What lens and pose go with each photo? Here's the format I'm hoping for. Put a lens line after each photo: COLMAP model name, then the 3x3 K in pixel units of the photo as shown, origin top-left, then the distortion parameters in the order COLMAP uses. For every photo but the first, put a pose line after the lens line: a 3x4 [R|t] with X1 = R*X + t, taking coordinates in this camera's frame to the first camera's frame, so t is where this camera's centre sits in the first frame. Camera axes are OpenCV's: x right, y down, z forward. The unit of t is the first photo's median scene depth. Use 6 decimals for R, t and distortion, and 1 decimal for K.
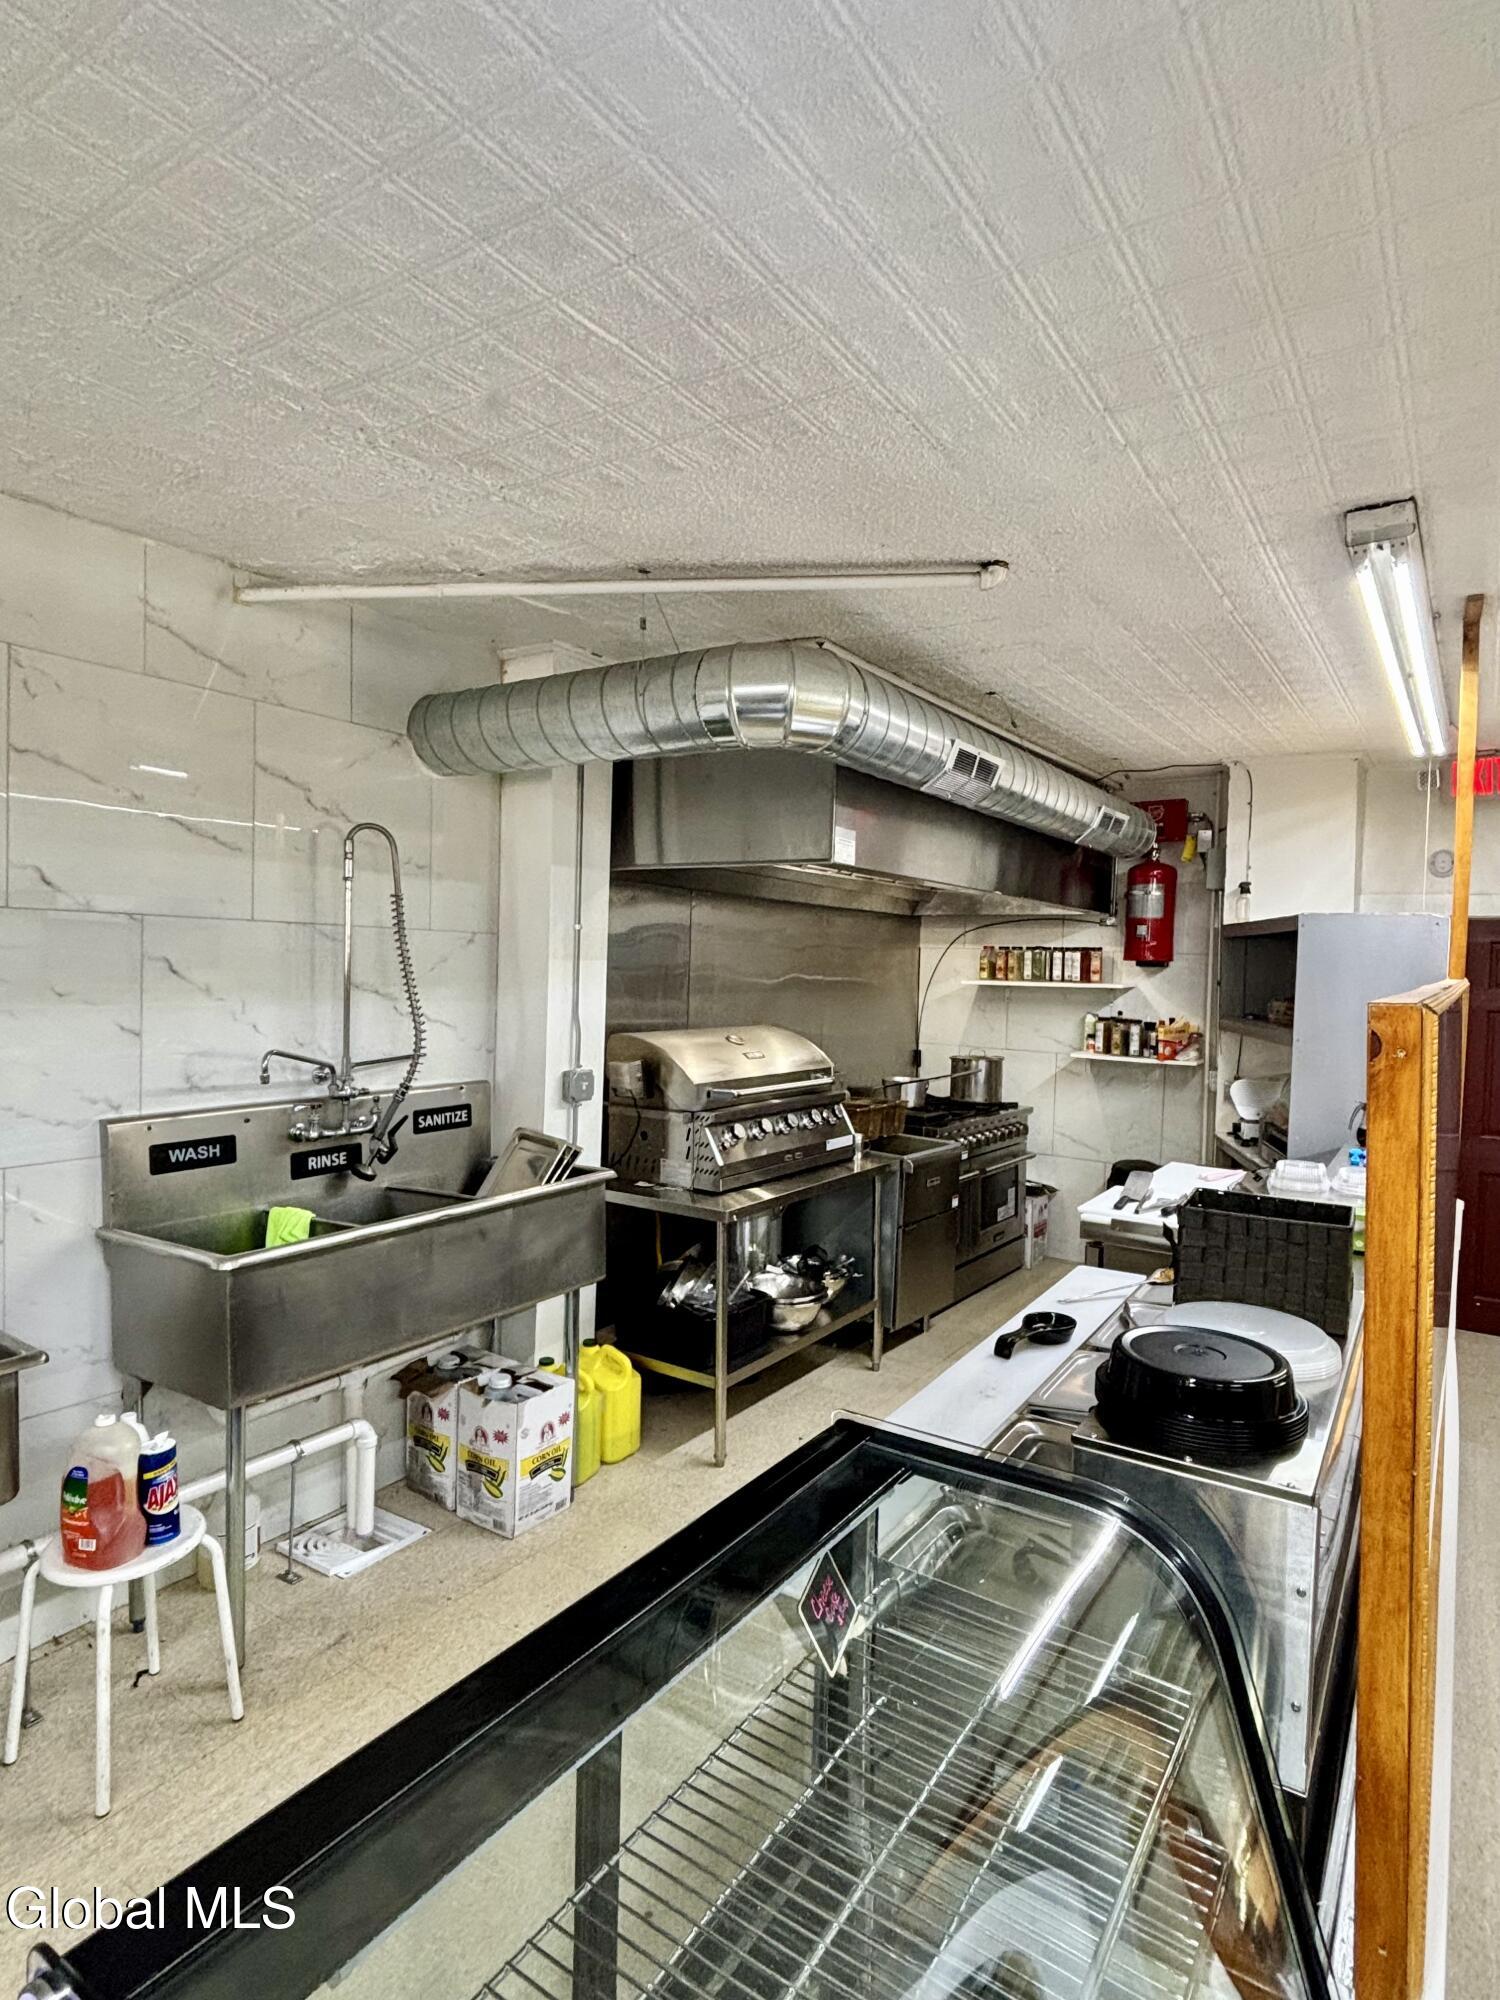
lens RADIAL K [[1083.9, 0, 751.6], [0, 1083.9, 1003.3], [0, 0, 1]] dist [0.014890, -0.011298]
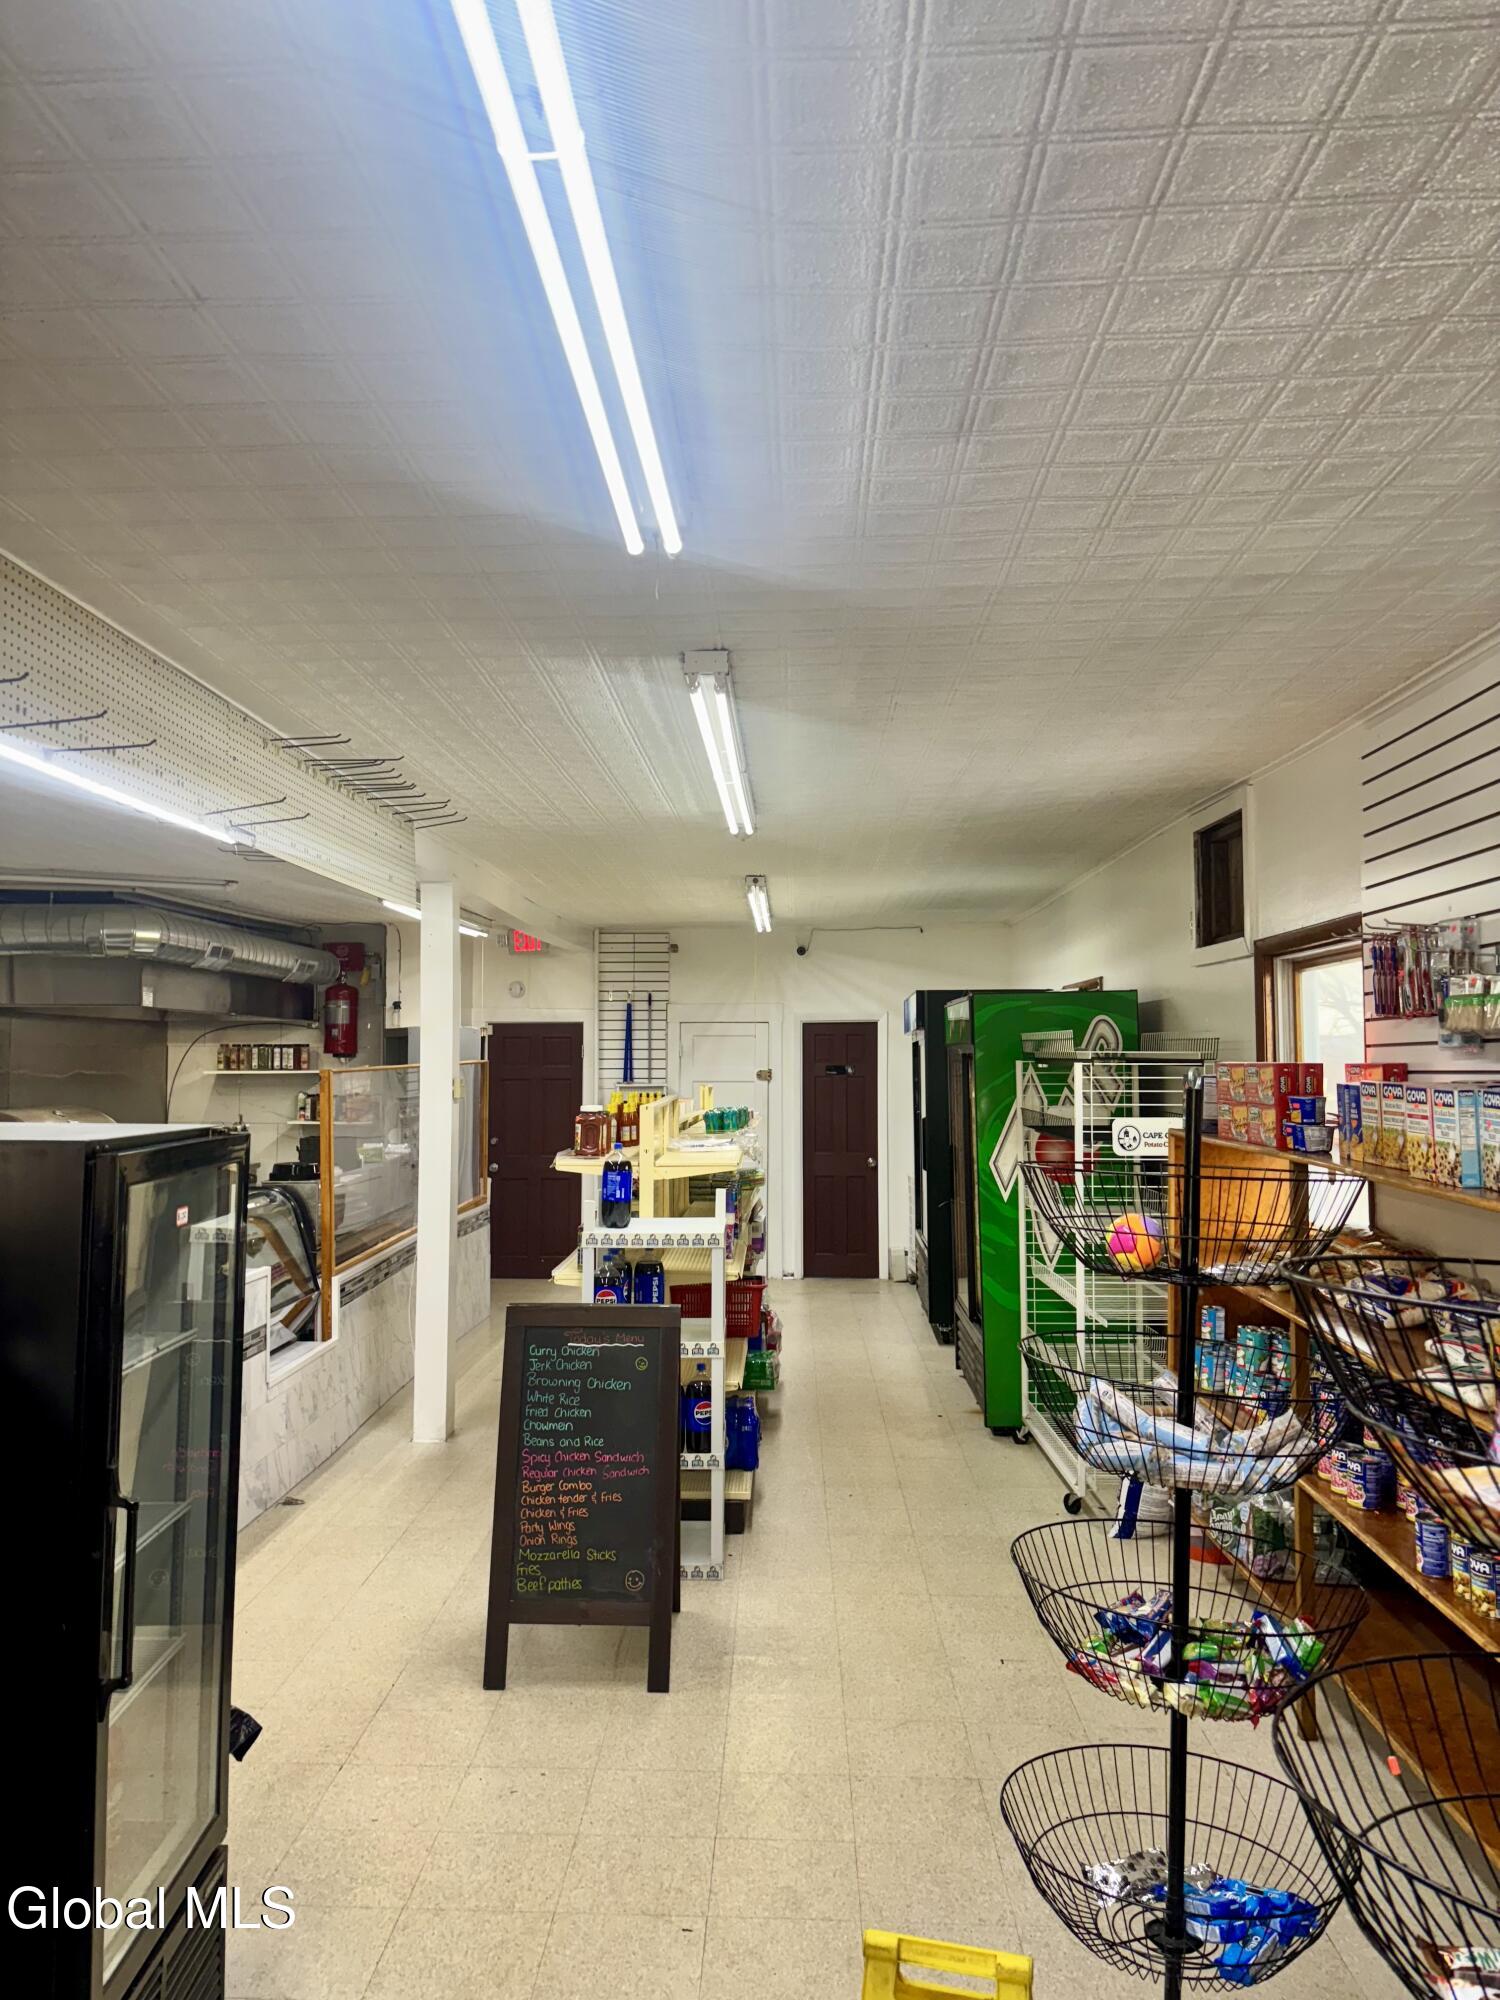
lens RADIAL K [[1507.1, 0, 746.7], [0, 1507.1, 981.3], [0, 0, 1]] dist [0.034386, -0.028240]
pose [[0.847157, 0.000966, 0.531342, -0.366175], [0.042562, 0.996662, -0.069672, 0.042628], [-0.529636, 0.081638, 0.844287, -1.487437]]
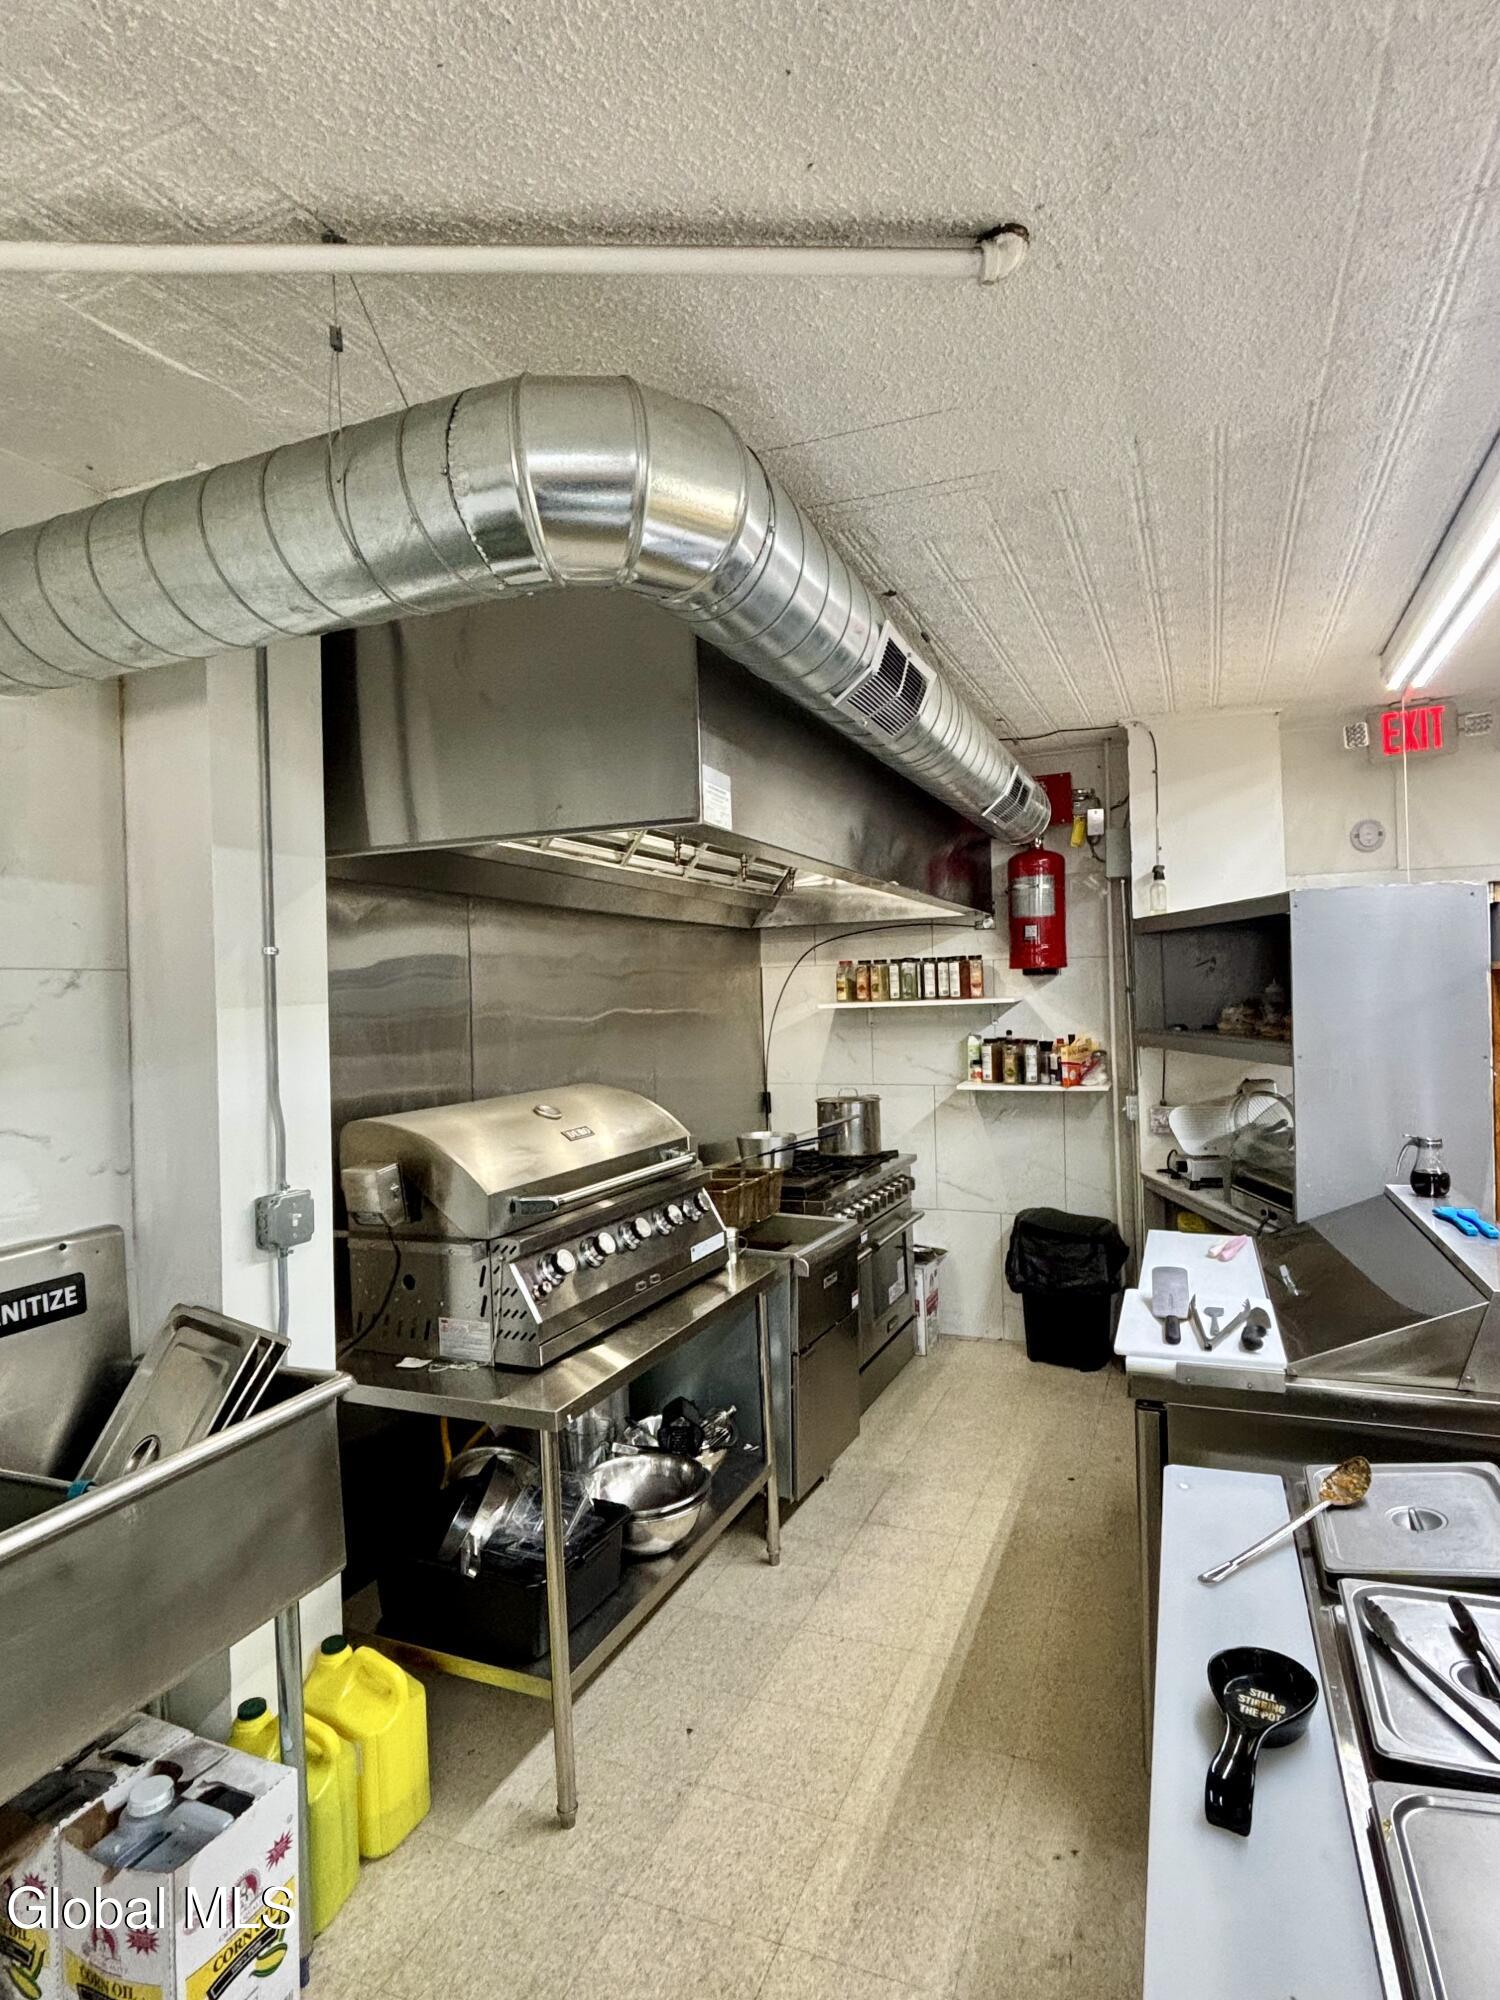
lens RADIAL K [[1083.9, 0, 754.7], [0, 1083.9, 996.3], [0, 0, 1]] dist [0.014890, -0.011298]
pose [[0.978922, -0.056897, 0.196148, -0.018783], [0.063746, 0.997551, -0.028775, -0.011200], [-0.194031, 0.040672, 0.980152, 0.350498]]
